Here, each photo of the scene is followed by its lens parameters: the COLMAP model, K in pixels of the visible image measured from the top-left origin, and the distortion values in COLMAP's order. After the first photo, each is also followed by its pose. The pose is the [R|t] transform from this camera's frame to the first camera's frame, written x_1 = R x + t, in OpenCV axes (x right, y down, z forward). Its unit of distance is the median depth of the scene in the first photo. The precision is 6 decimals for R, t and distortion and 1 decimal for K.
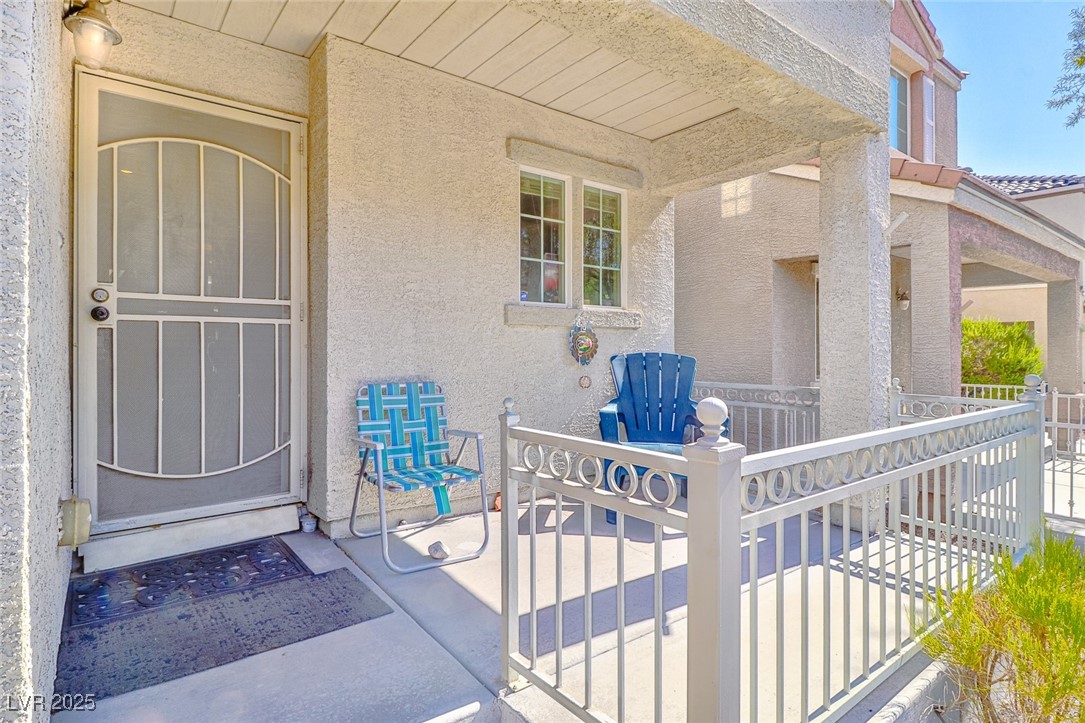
lens RADIAL K [[559.1, 0, 523.0], [0, 559.1, 359.6], [0, 0, 1]] dist [0.008089, -0.007392]
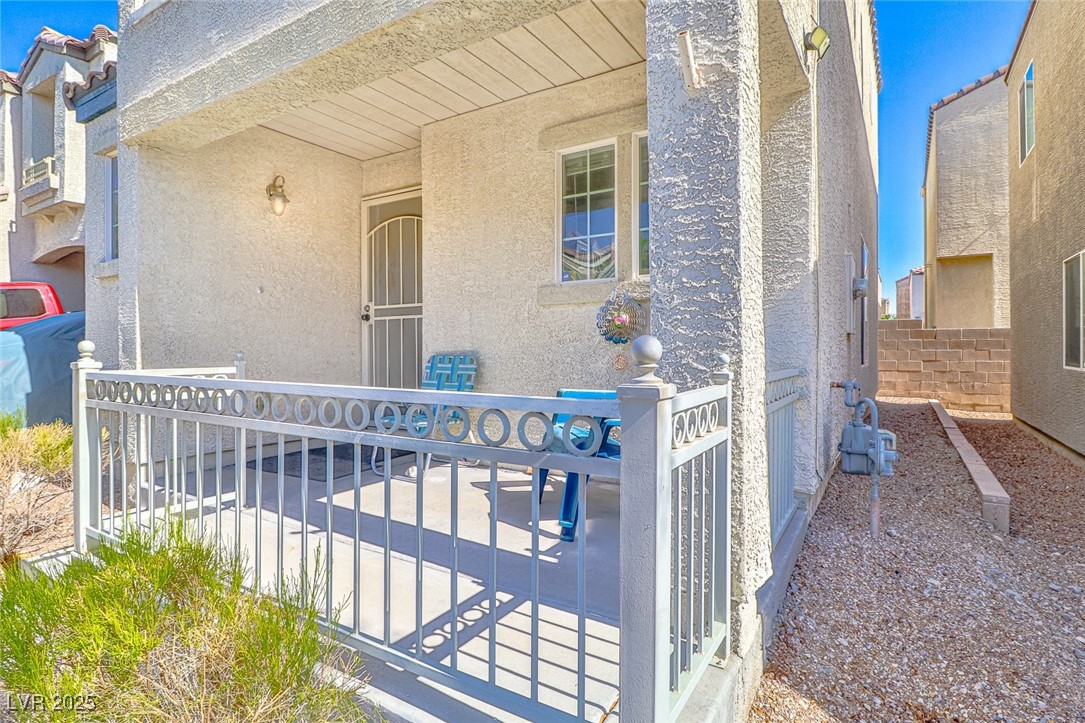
lens RADIAL K [[559.1, 0, 540.0], [0, 559.1, 358.6], [0, 0, 1]] dist [0.008089, -0.007392]
pose [[0.370468, 0.011453, -0.928775, 0.990513], [-0.011572, 0.999903, 0.007714, 0.031698], [0.928773, 0.007890, 0.370565, 0.609419]]
